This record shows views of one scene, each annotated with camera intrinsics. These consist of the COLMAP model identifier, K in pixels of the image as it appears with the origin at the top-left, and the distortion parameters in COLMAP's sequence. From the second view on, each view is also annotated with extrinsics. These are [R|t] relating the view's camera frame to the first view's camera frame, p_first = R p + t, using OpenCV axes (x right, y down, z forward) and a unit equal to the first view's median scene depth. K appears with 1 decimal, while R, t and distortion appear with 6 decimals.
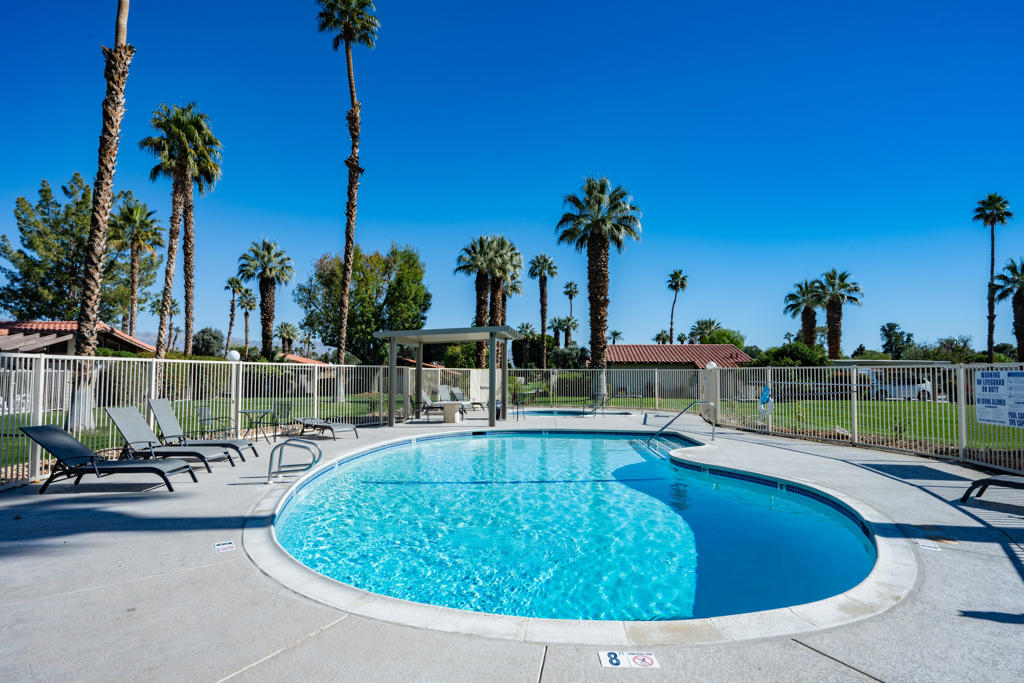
lens RADIAL K [[563.7, 0, 512.2], [0, 563.7, 345.1], [0, 0, 1]] dist [-0.001831, 0.001016]
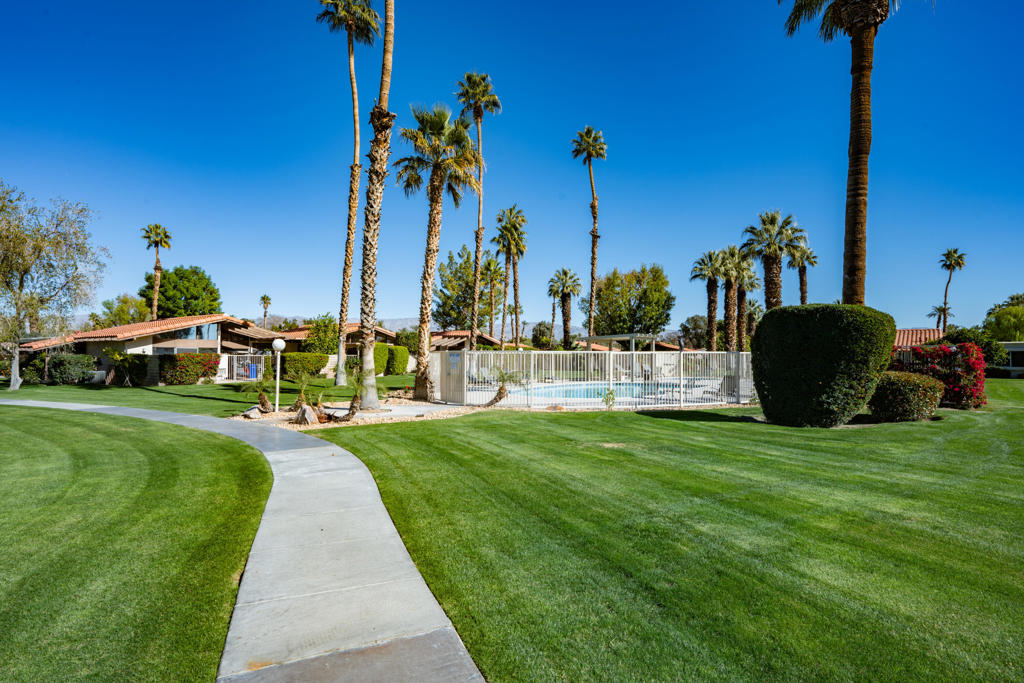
lens RADIAL K [[544.1, 0, 512.0], [0, 544.1, 341.5], [0, 0, 1]] dist [0.000395, 0.000065]
pose [[0.841902, -0.017167, -0.539357, 0.285123], [0.031520, 0.999352, 0.017393, -0.023429], [0.538708, -0.031644, 0.841898, -0.387229]]
